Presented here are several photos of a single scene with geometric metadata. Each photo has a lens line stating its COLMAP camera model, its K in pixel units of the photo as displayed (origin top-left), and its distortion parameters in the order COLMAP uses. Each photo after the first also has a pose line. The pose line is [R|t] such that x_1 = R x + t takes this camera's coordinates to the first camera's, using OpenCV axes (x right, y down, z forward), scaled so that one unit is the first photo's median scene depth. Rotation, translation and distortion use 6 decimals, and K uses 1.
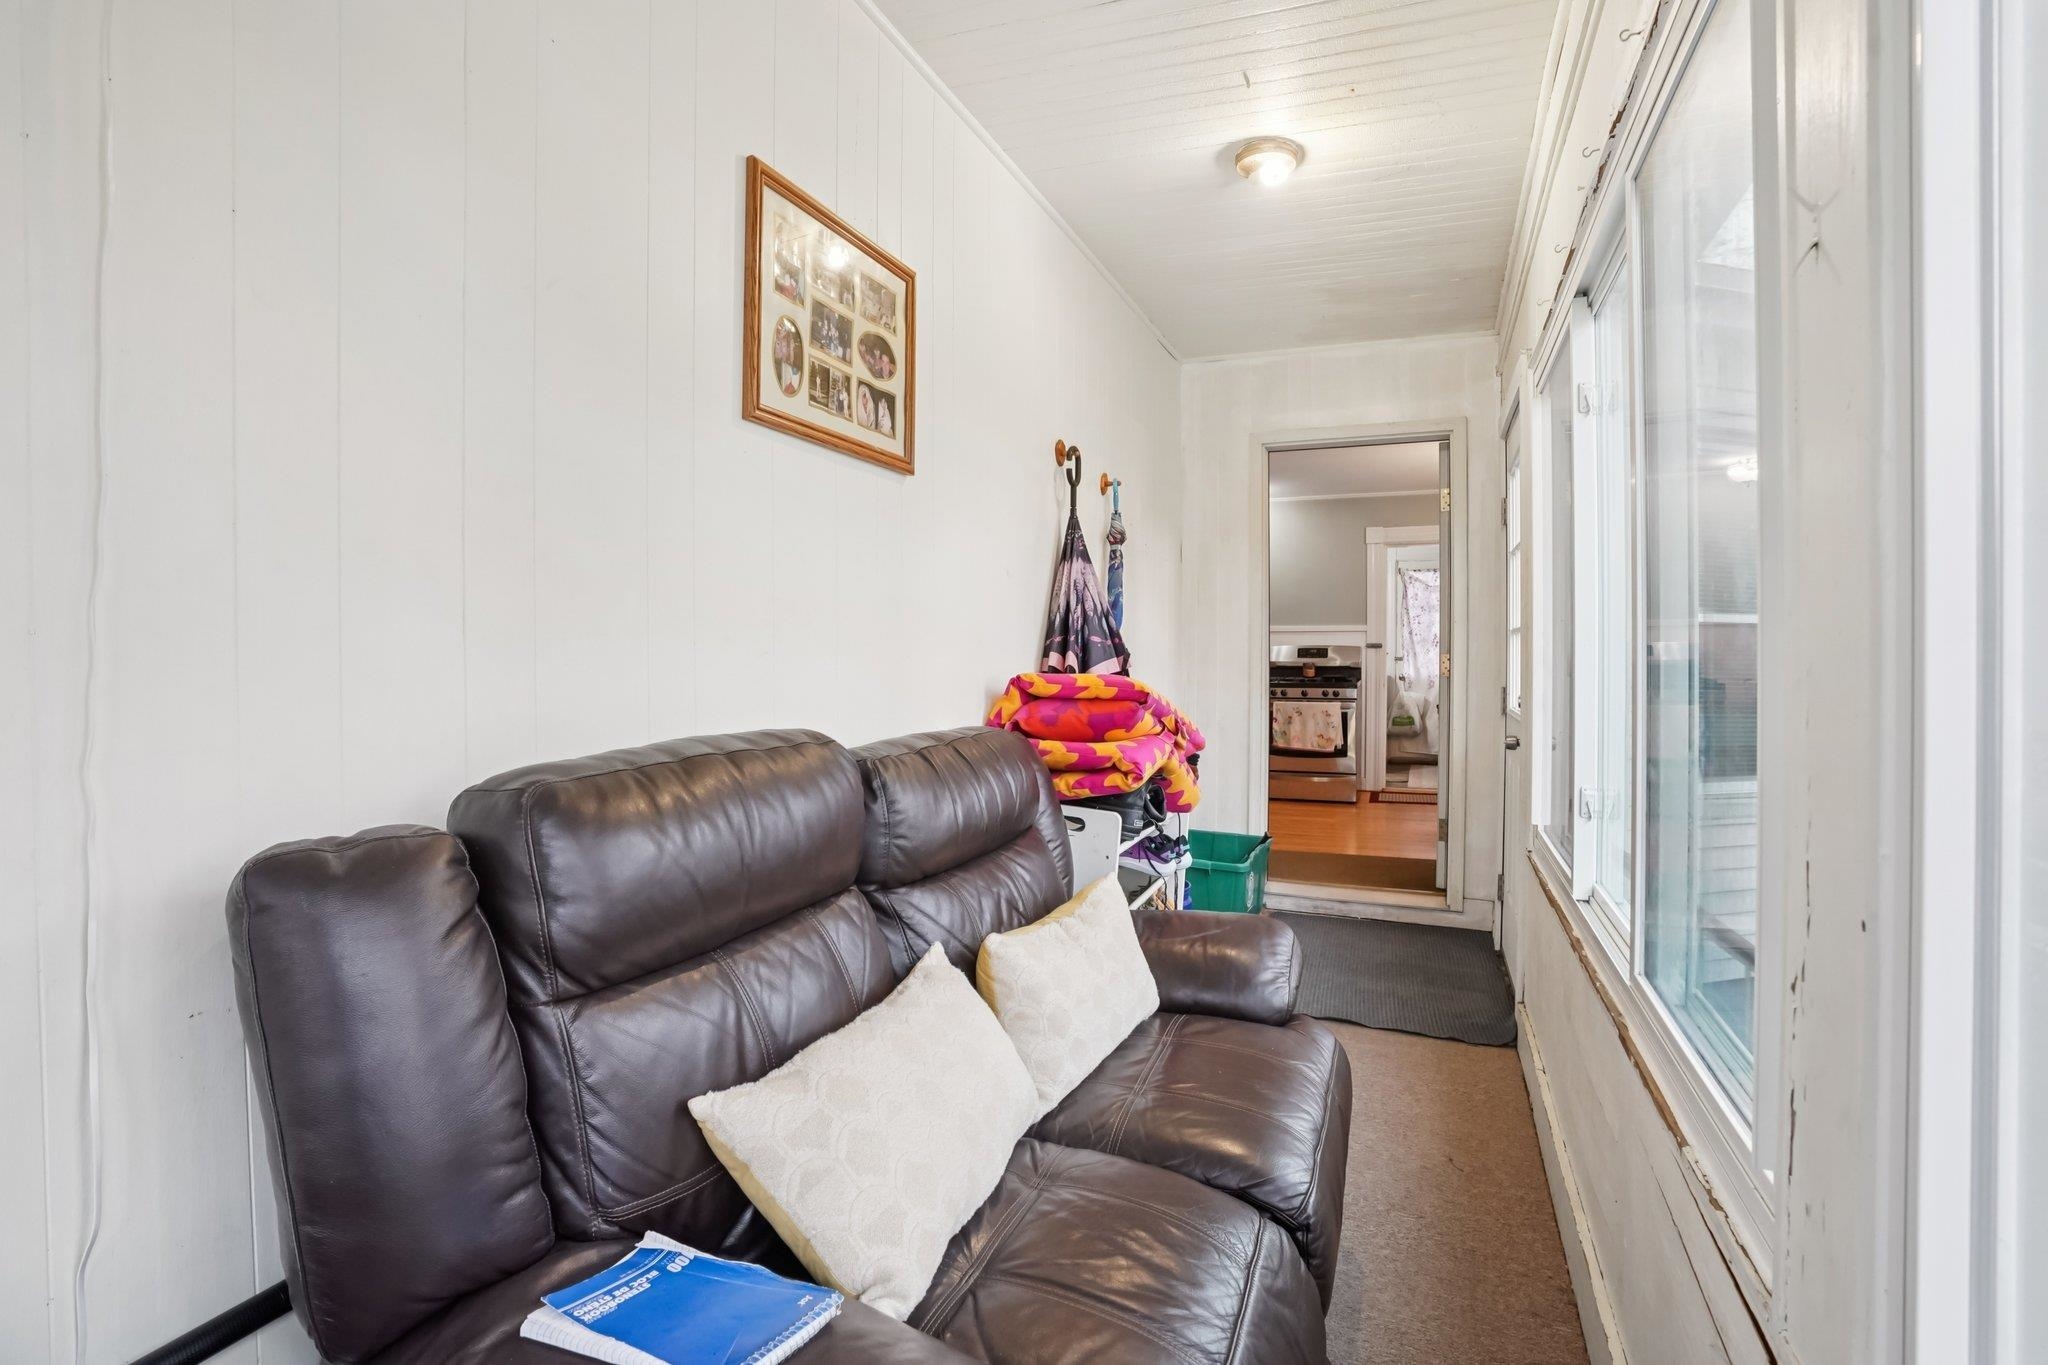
lens RADIAL K [[954.4, 0, 1017.2], [0, 954.4, 668.2], [0, 0, 1]] dist [-0.065452, 0.027376]
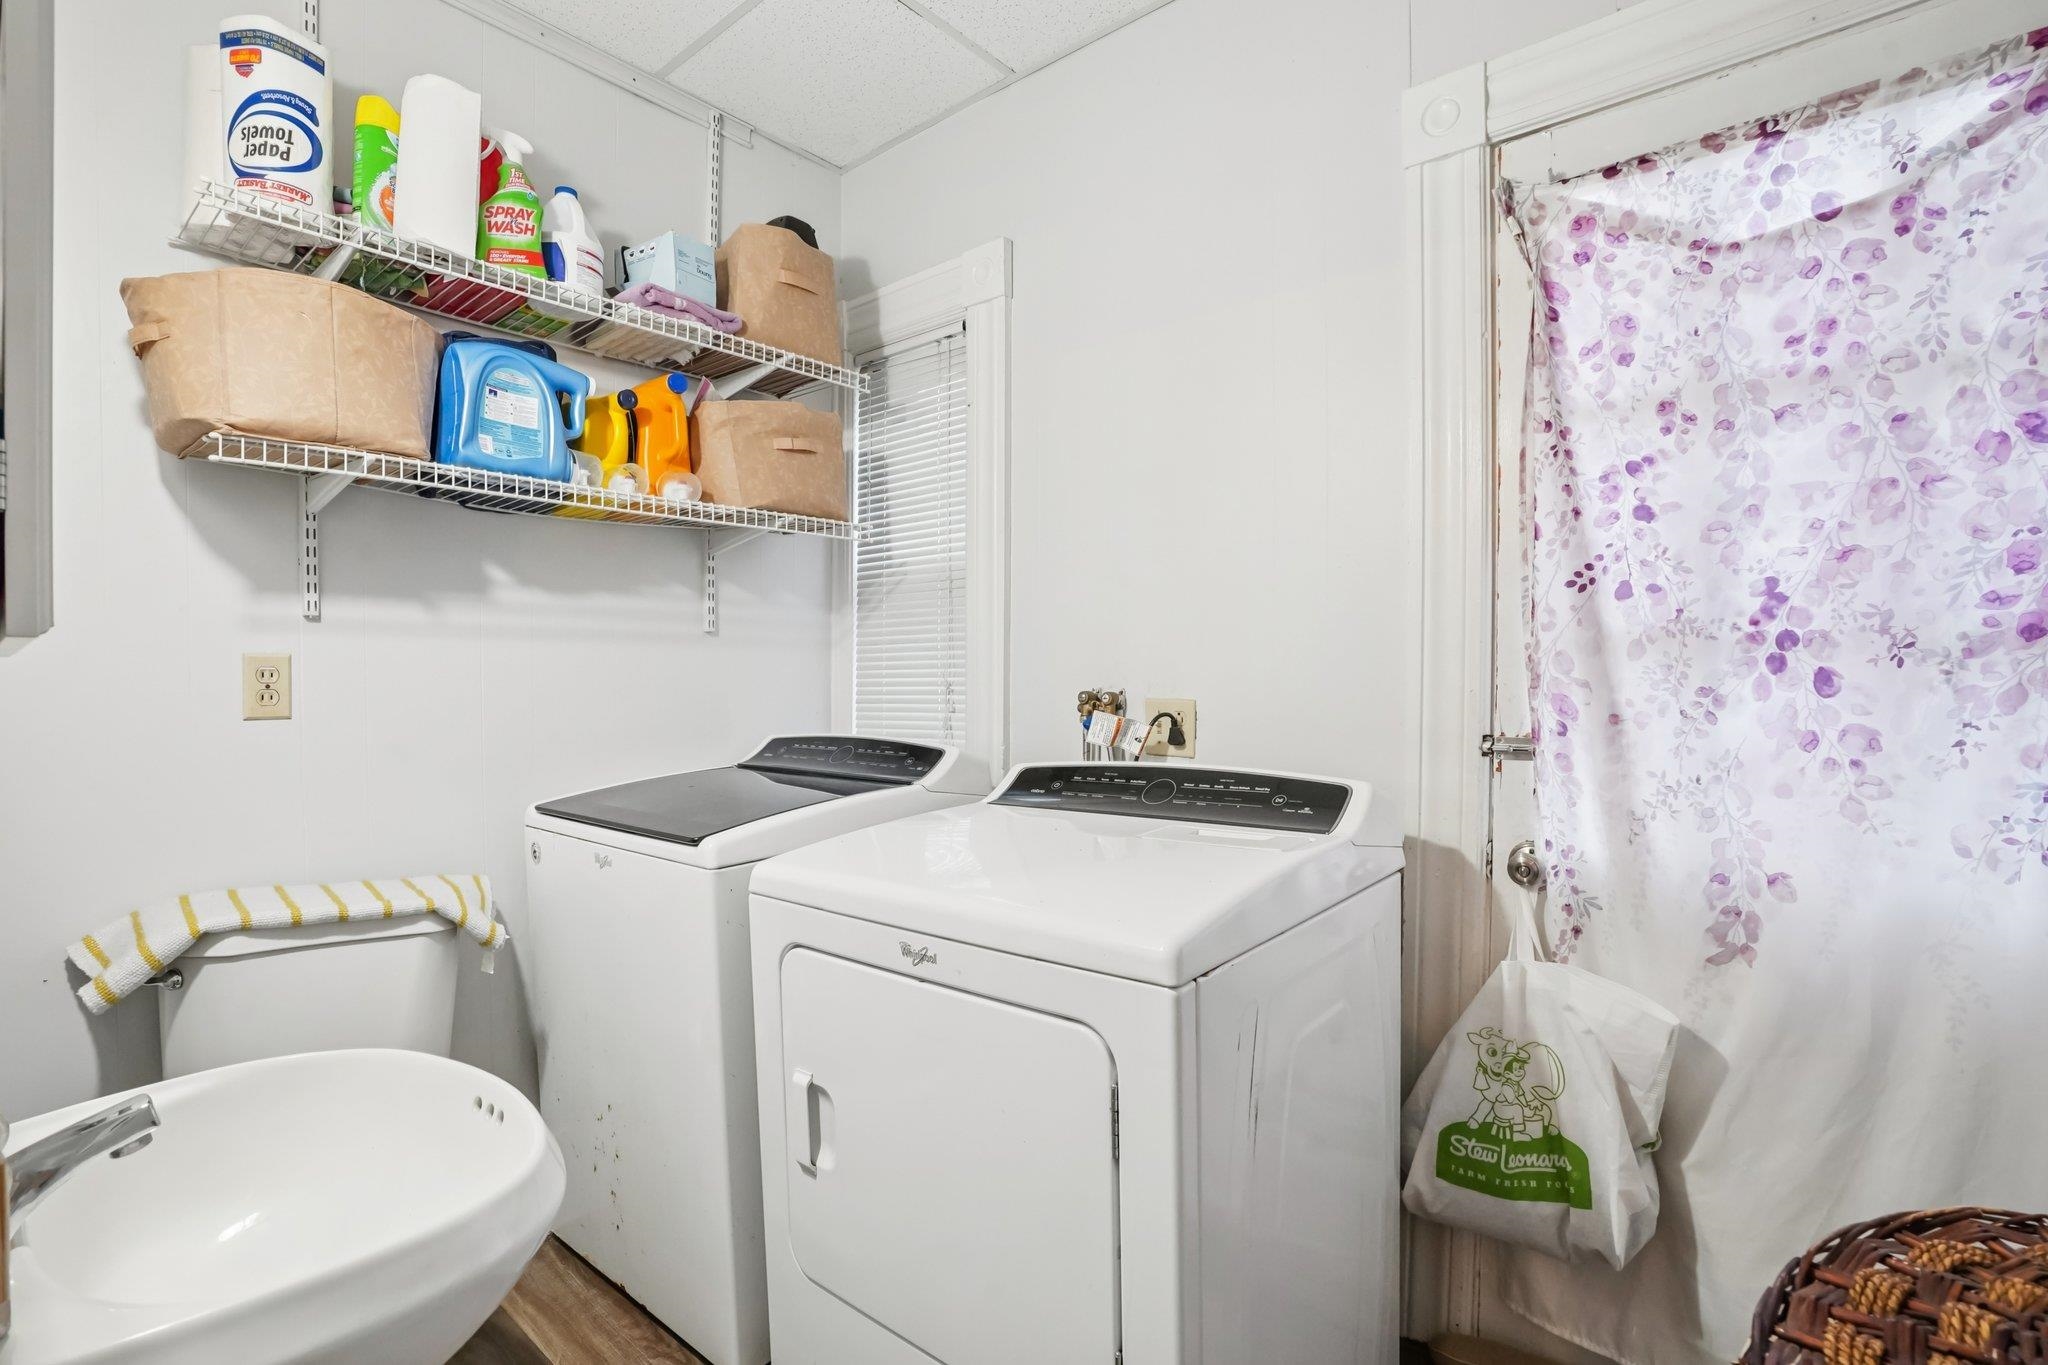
lens RADIAL K [[941.2, 0, 1025.6], [0, 941.2, 697.9], [0, 0, 1]] dist [-0.060803, 0.020956]
pose [[0.956811, 0.007847, -0.290605, 0.451099], [-0.007964, 0.999968, 0.000781, -0.021702], [0.290601, 0.001567, 0.956843, 1.003366]]
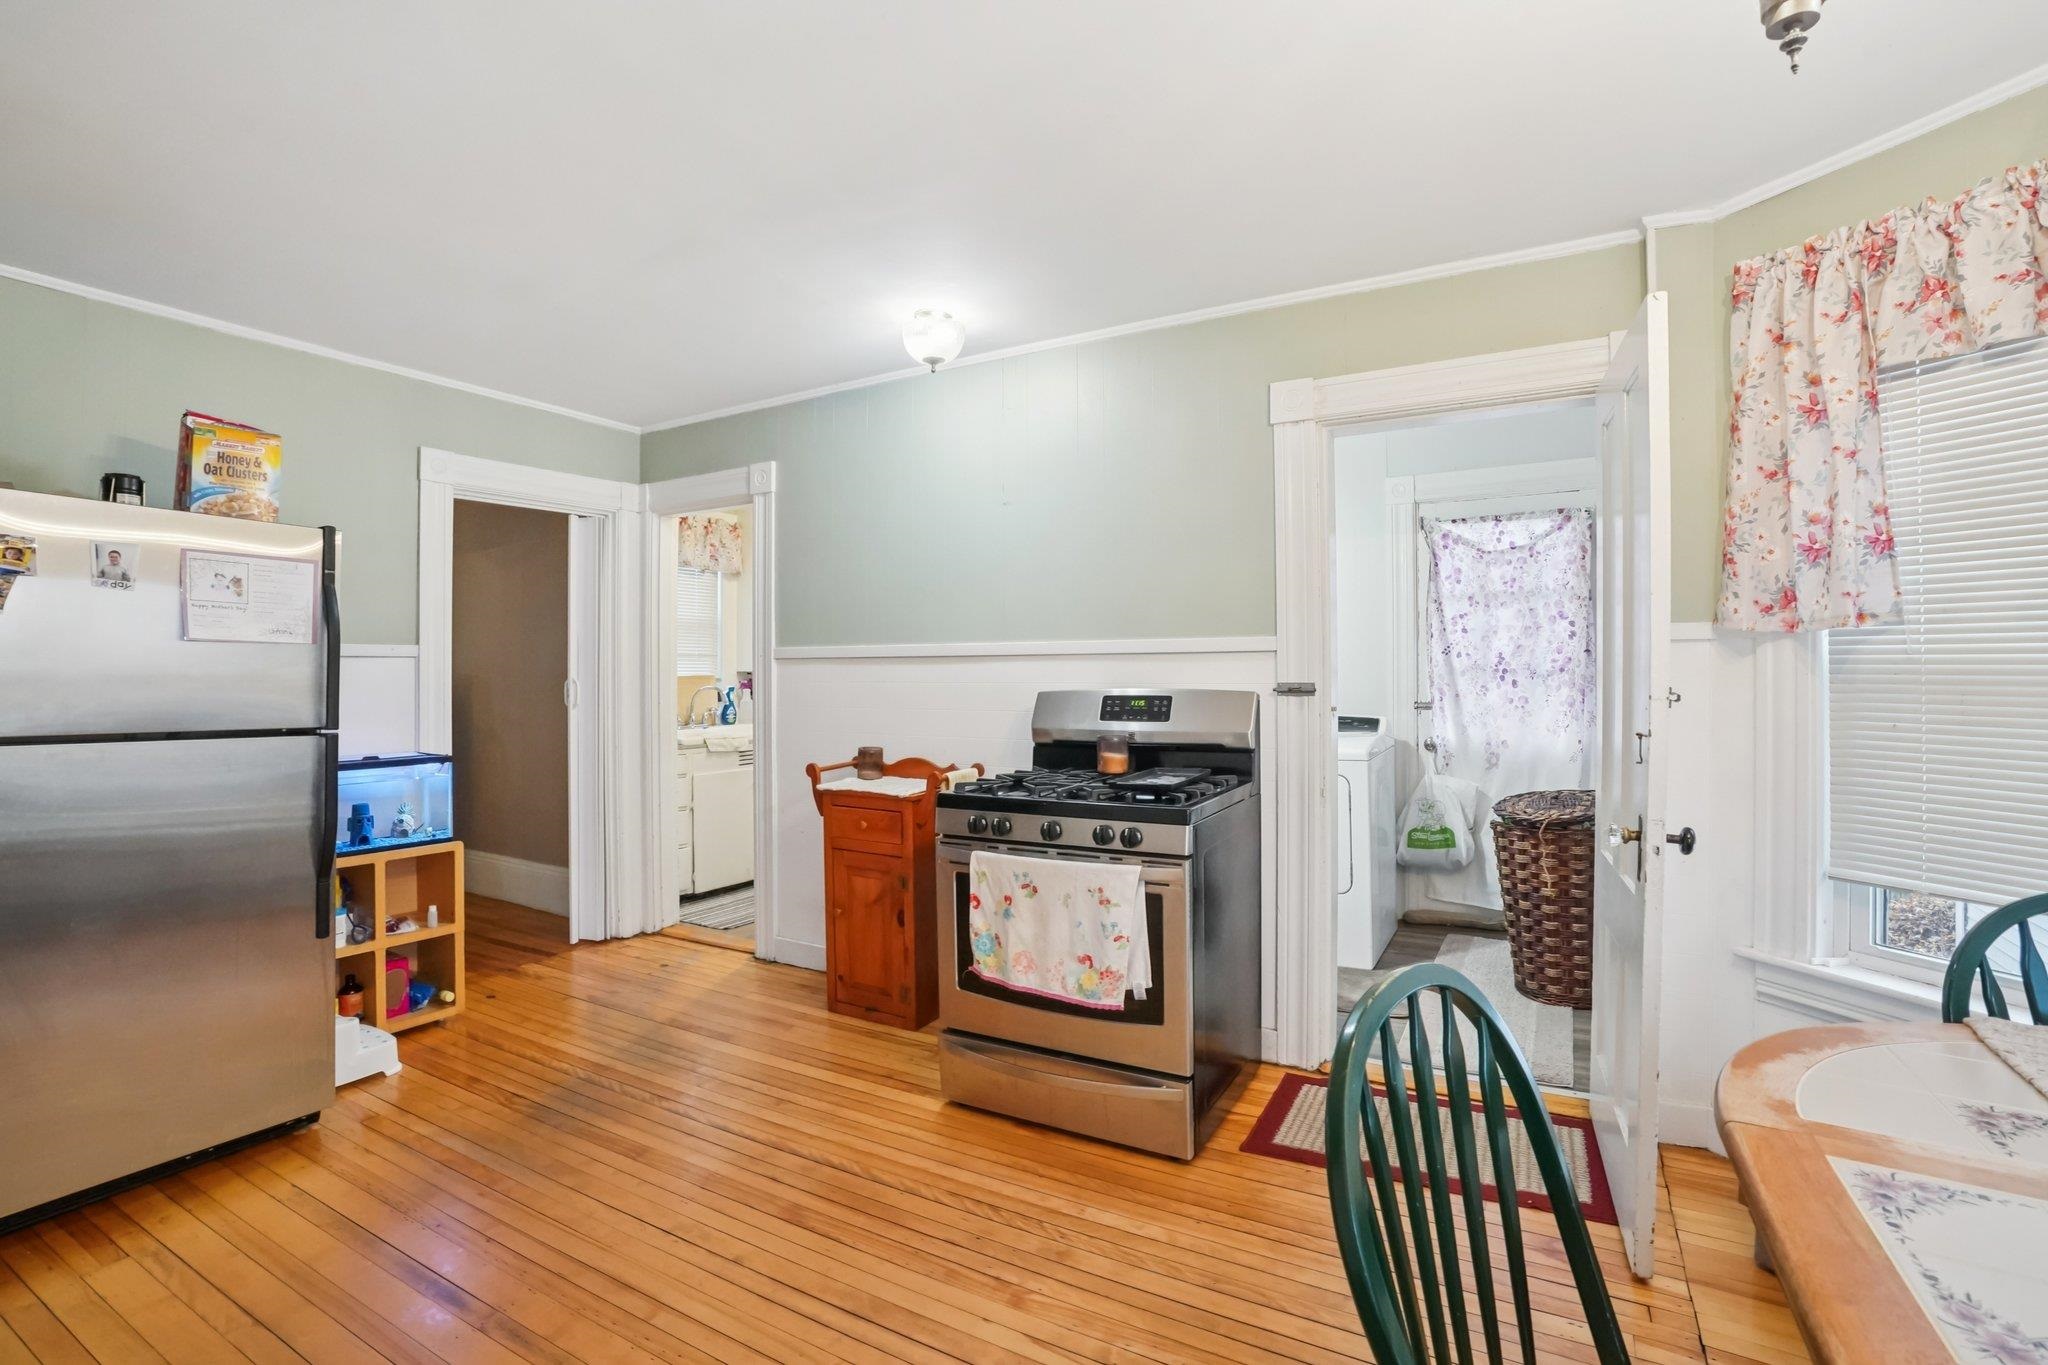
lens RADIAL K [[954.4, 0, 1017.2], [0, 954.4, 668.2], [0, 0, 1]] dist [-0.065452, 0.027376]
pose [[0.992460, -0.007819, -0.122318, 0.313163], [0.005626, 0.999817, -0.018258, -0.026042], [0.122438, 0.017433, 0.992323, 0.605398]]
